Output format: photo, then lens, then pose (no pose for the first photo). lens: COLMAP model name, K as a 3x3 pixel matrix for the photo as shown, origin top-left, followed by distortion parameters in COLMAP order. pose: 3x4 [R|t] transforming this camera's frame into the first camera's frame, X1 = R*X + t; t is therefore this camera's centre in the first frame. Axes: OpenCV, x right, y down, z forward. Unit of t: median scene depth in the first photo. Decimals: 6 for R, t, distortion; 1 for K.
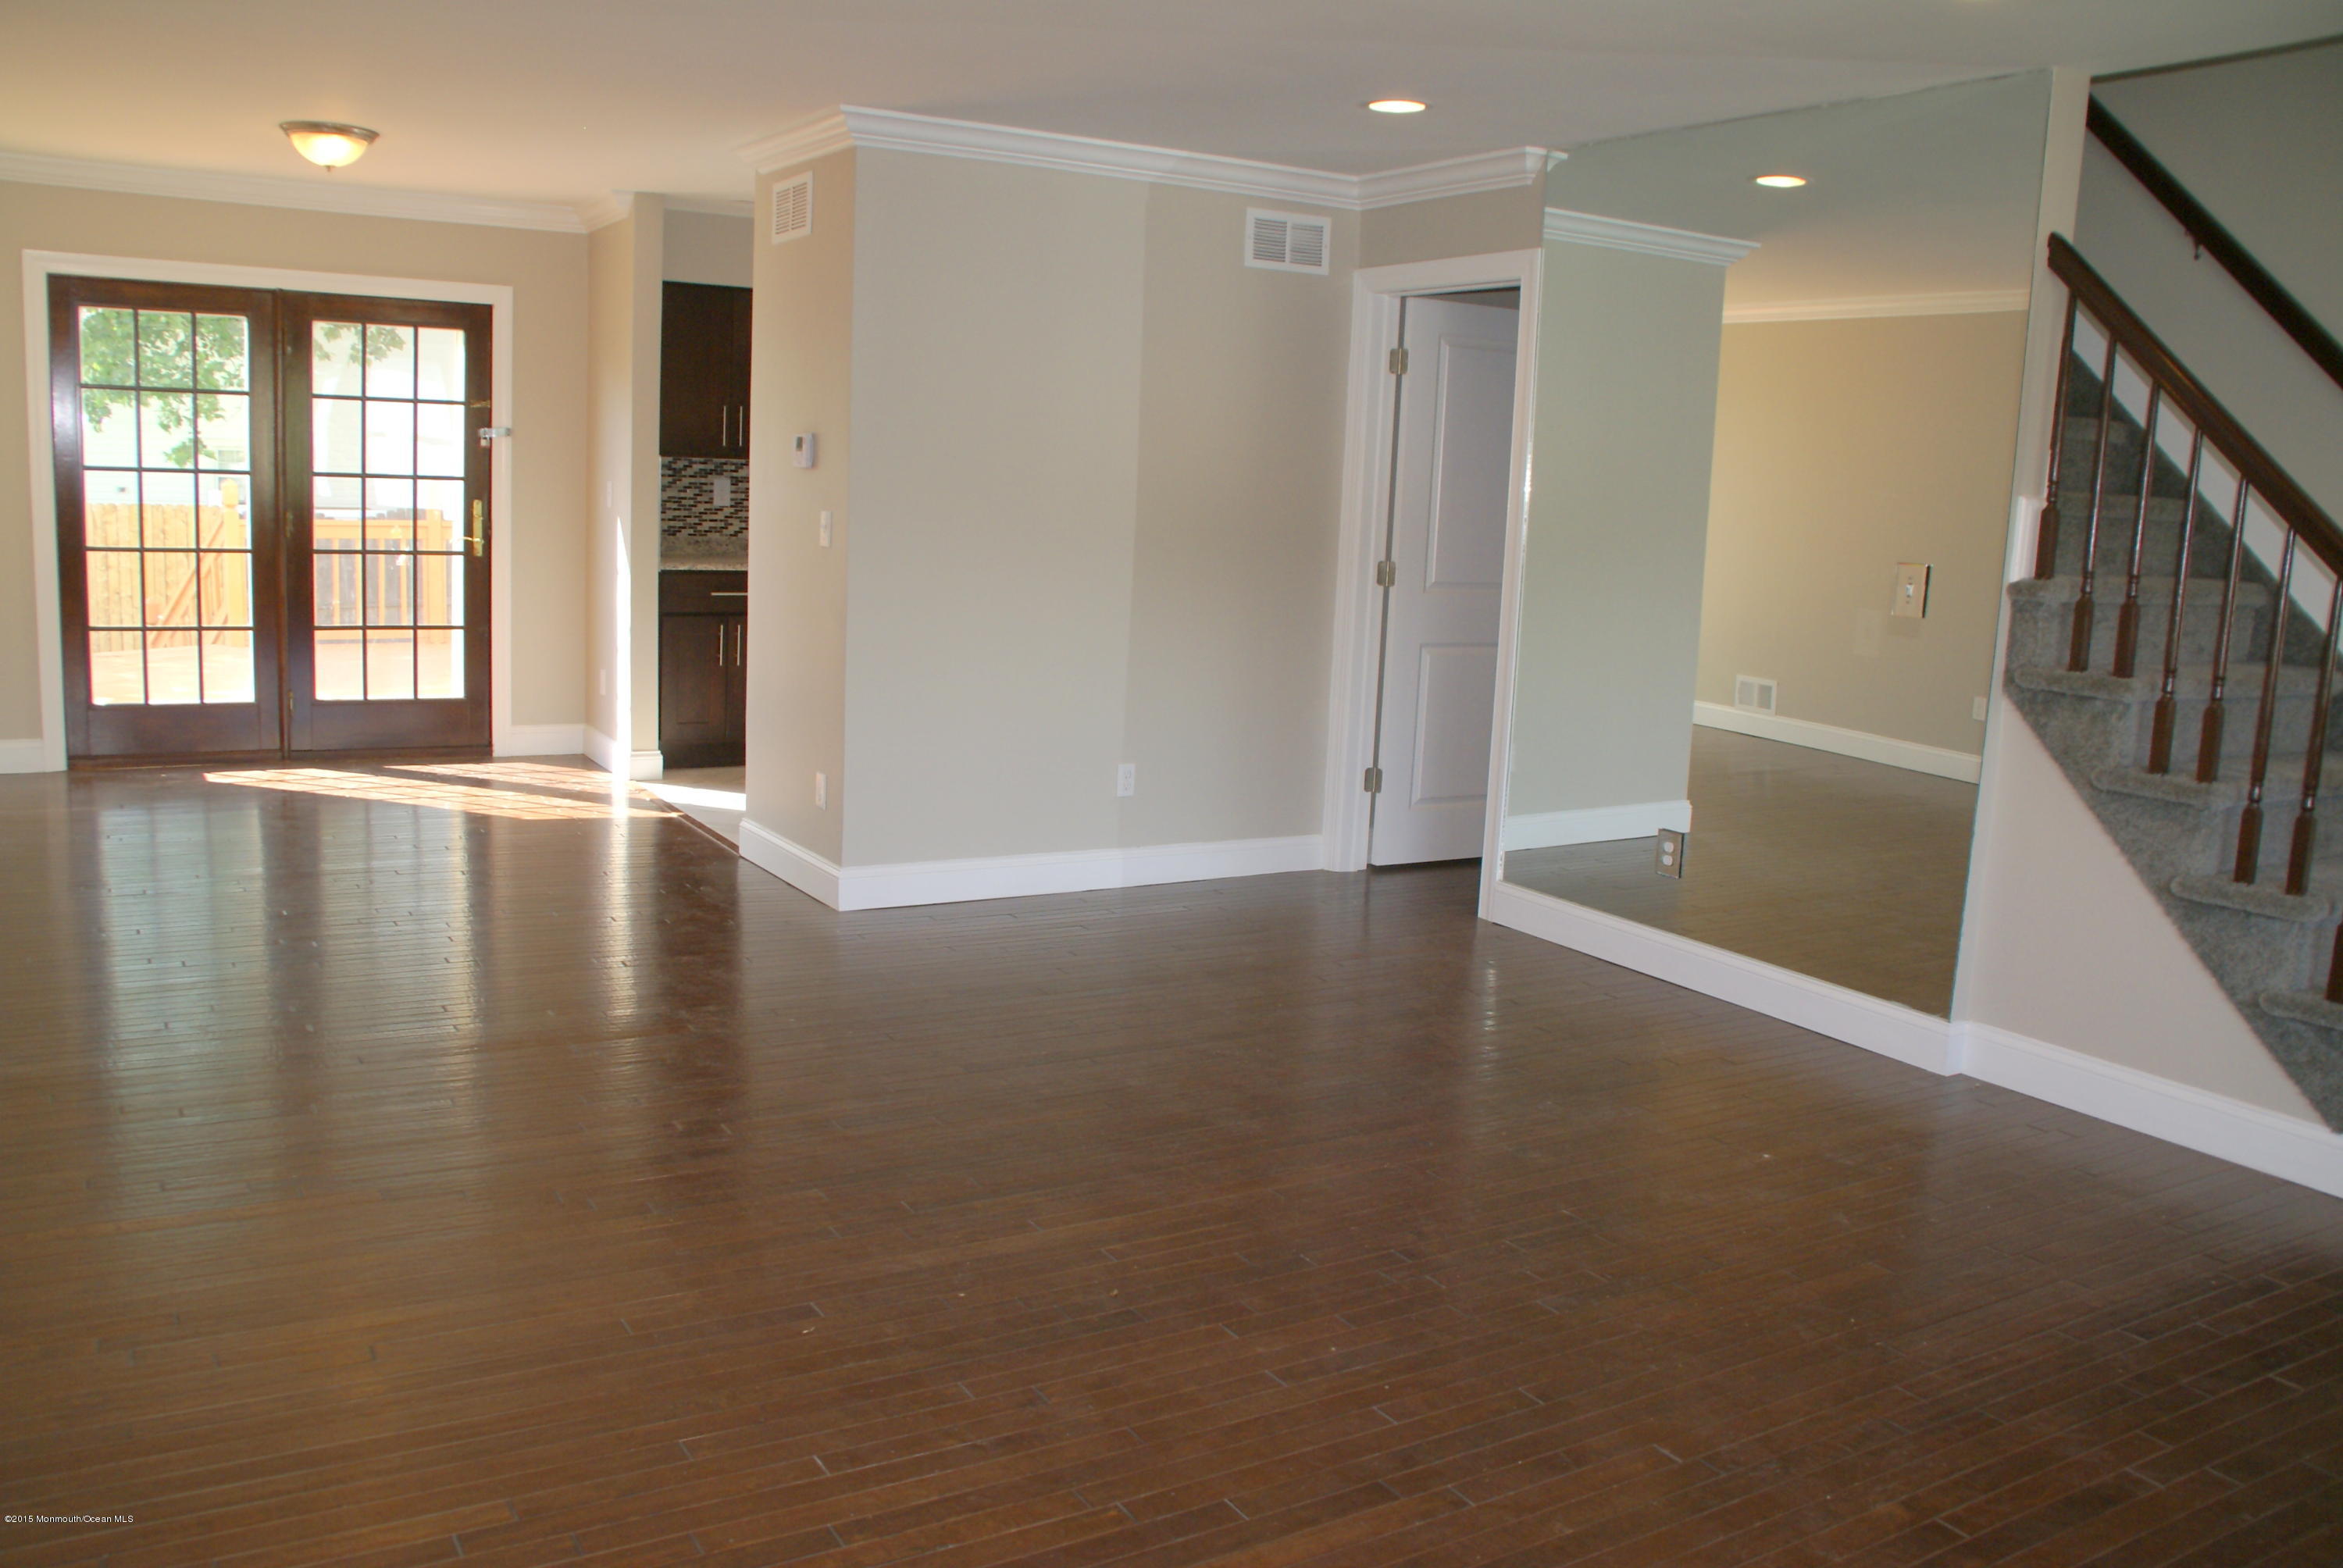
lens RADIAL K [[1855.7, 0, 1123.4], [0, 1855.7, 791.2], [0, 0, 1]] dist [-0.162625, 0.113984]
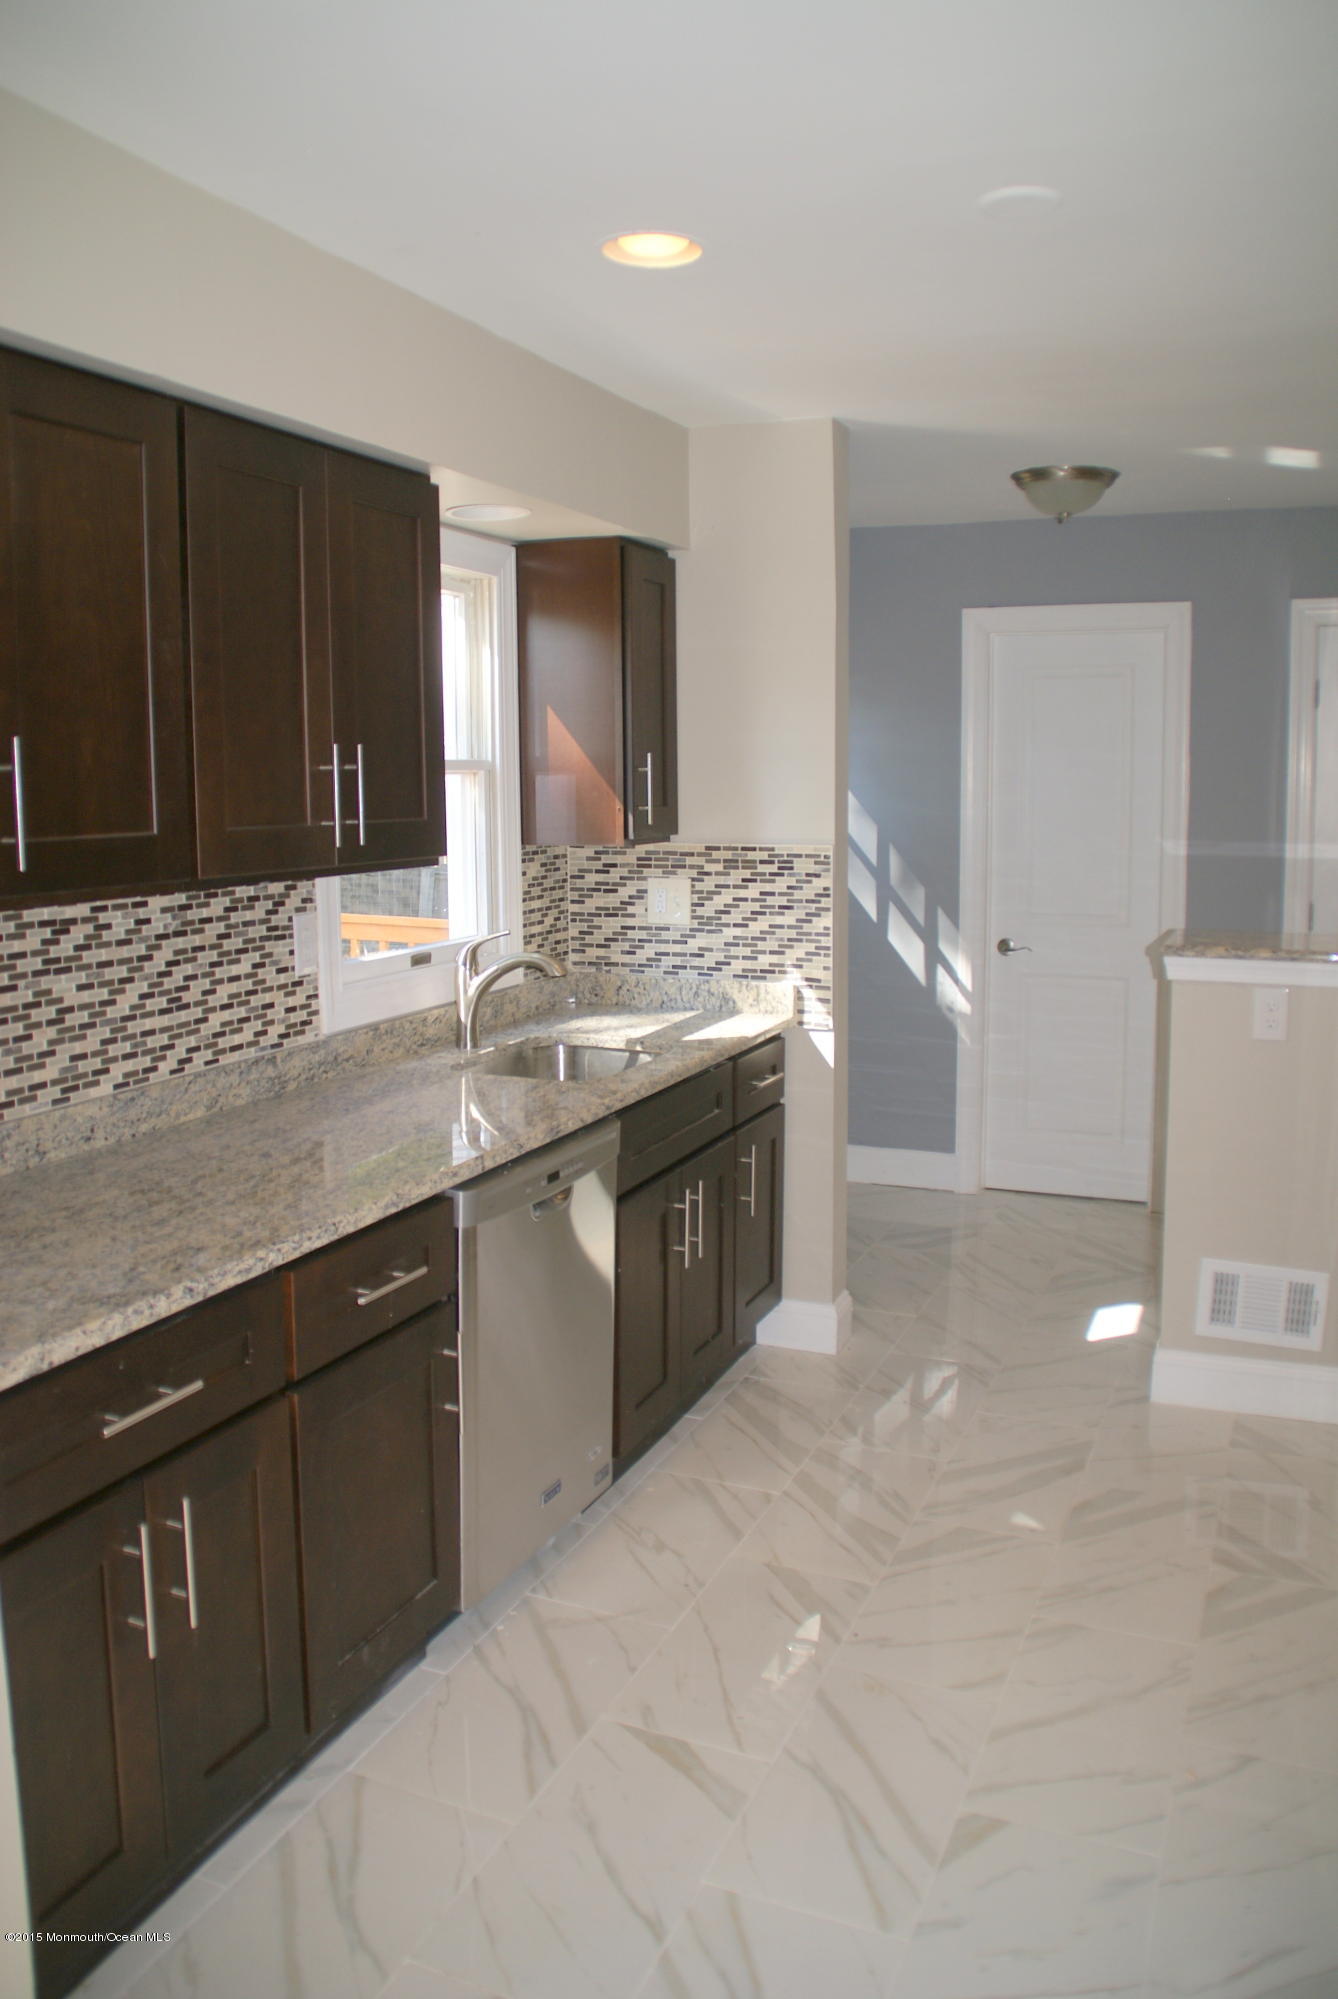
lens RADIAL K [[1583.4, 0, 649.2], [0, 1583.4, 963.3], [0, 0, 1]] dist [-0.162625, 0.113984]
pose [[0.812338, -0.117908, 0.571143, -0.281211], [0.140344, 0.990091, 0.004784, -0.166535], [-0.566048, 0.076270, 0.820836, 0.766582]]
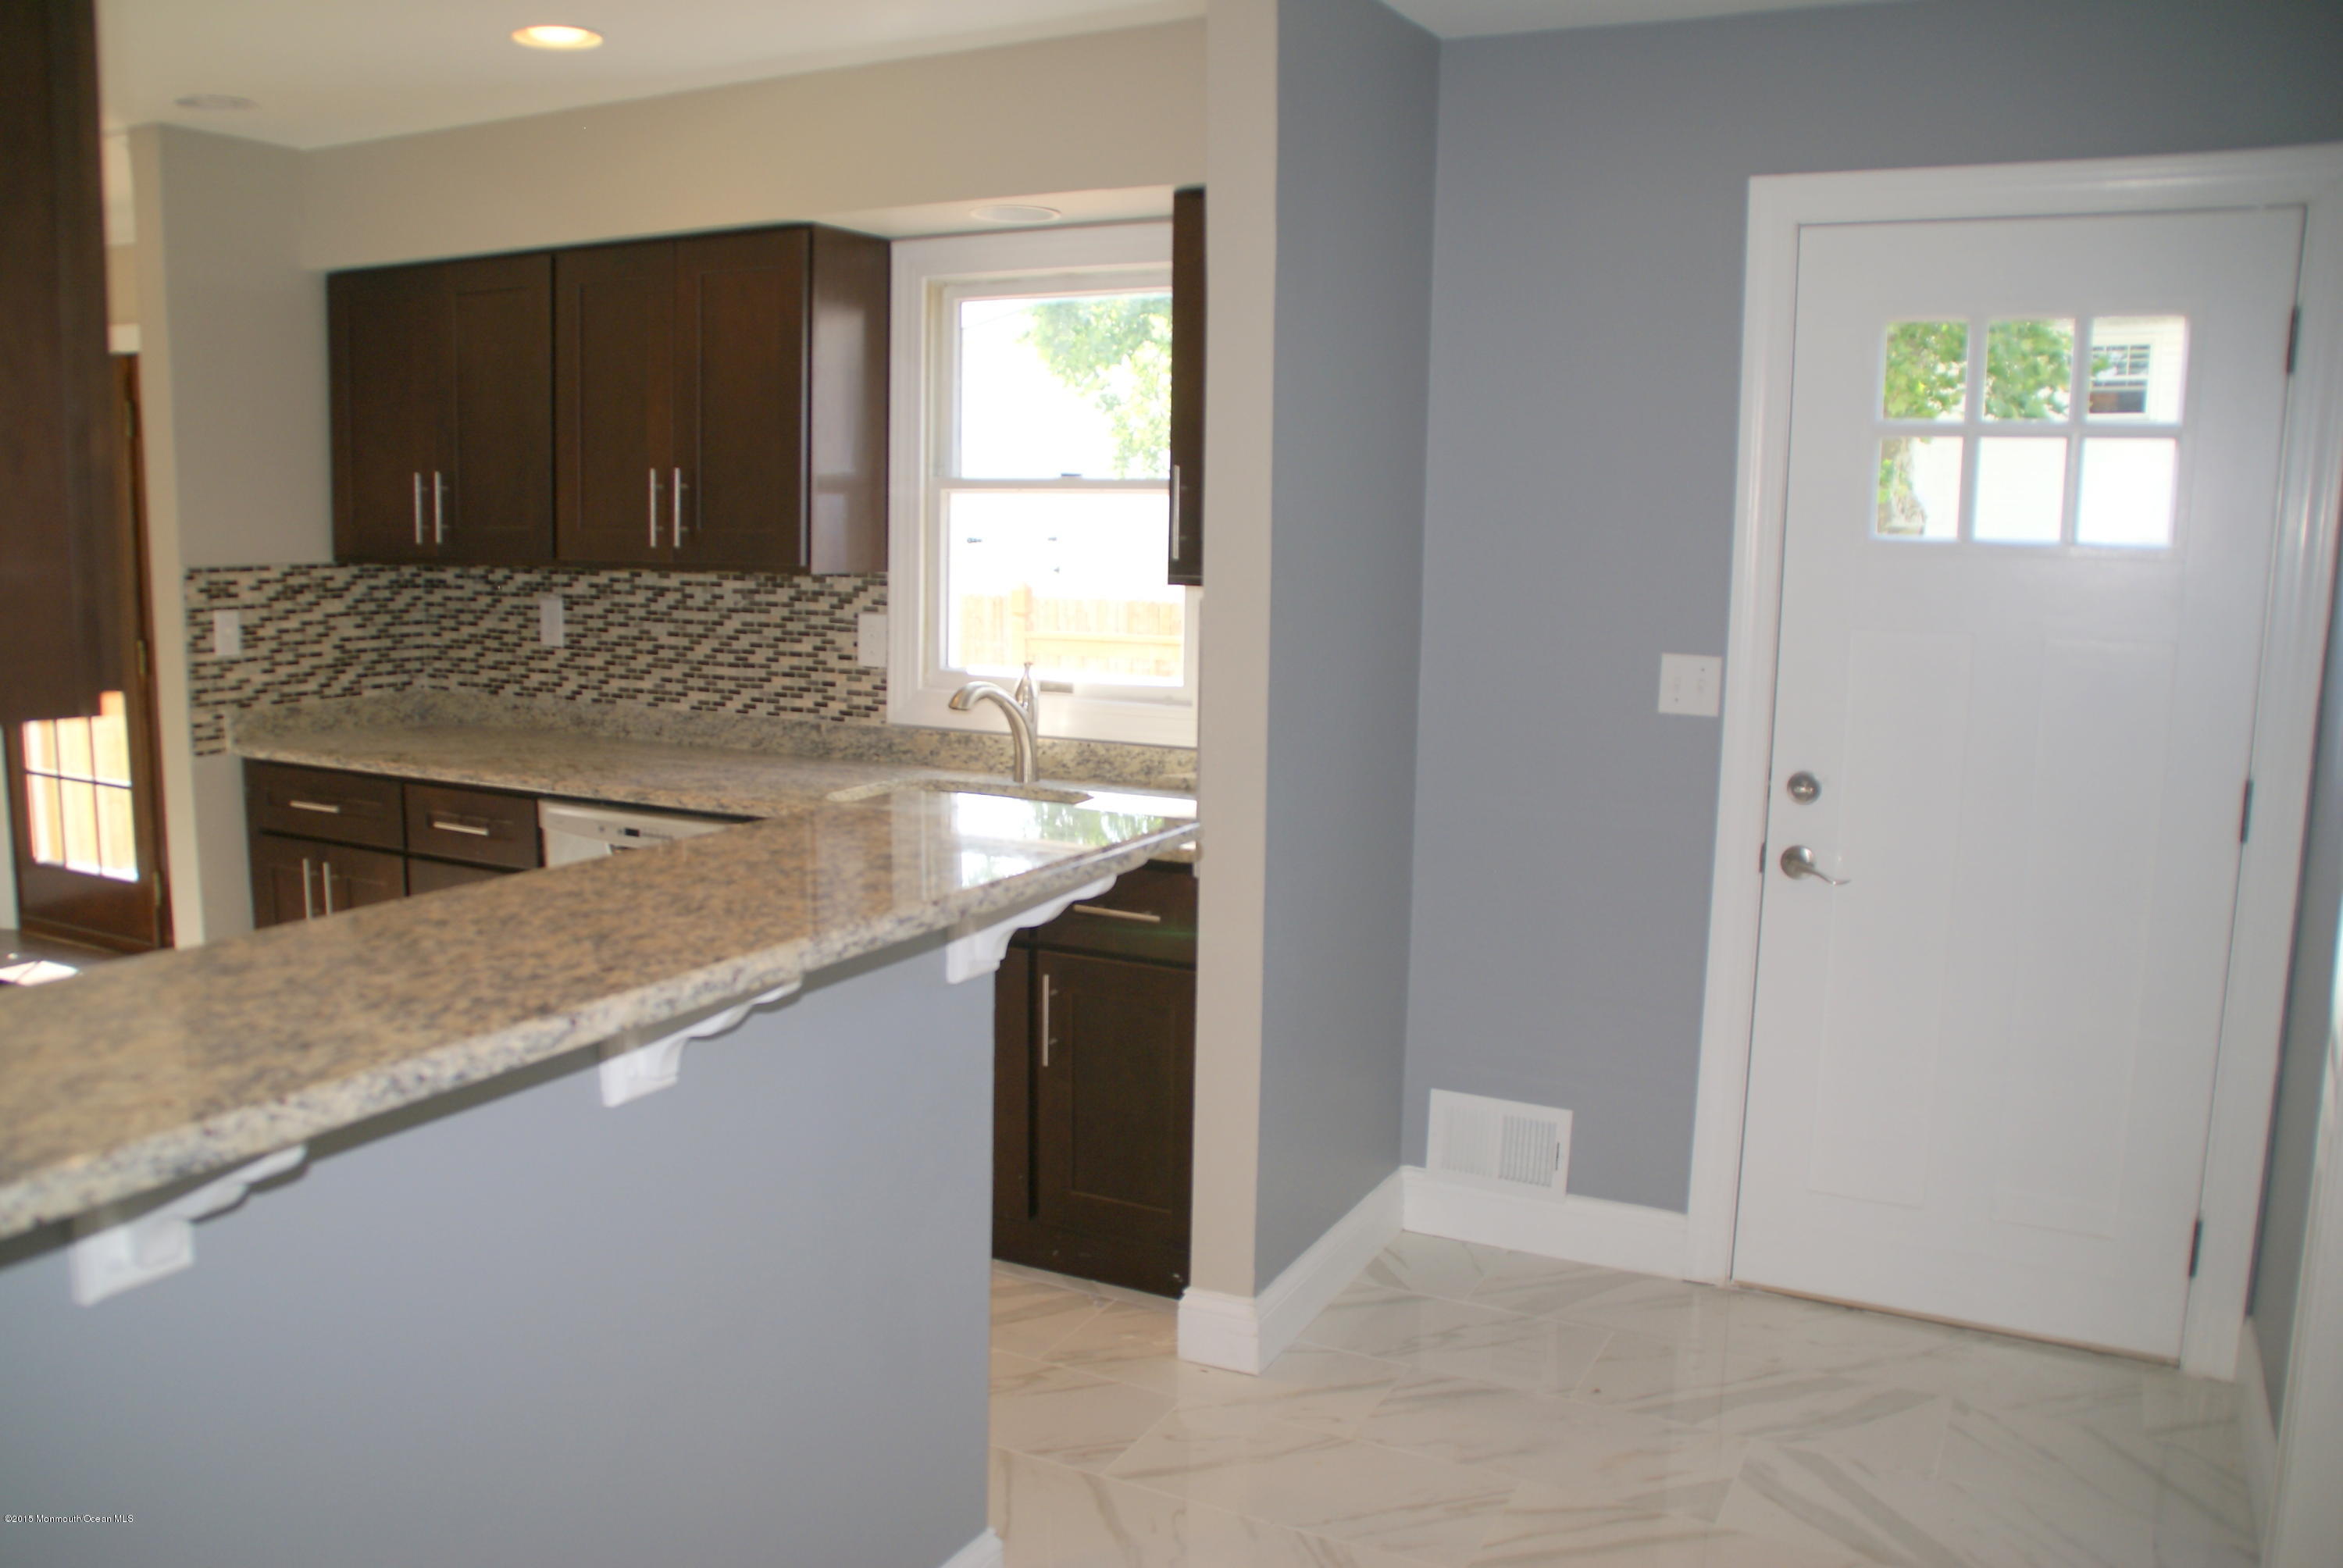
lens RADIAL K [[1855.7, 0, 1137.7], [0, 1855.7, 808.2], [0, 0, 1]] dist [-0.162625, 0.113984]
pose [[0.509417, 0.097566, -0.854971, 0.394398], [-0.135767, 0.990220, 0.032106, -0.160828], [0.849742, 0.099721, 0.517681, 0.937629]]
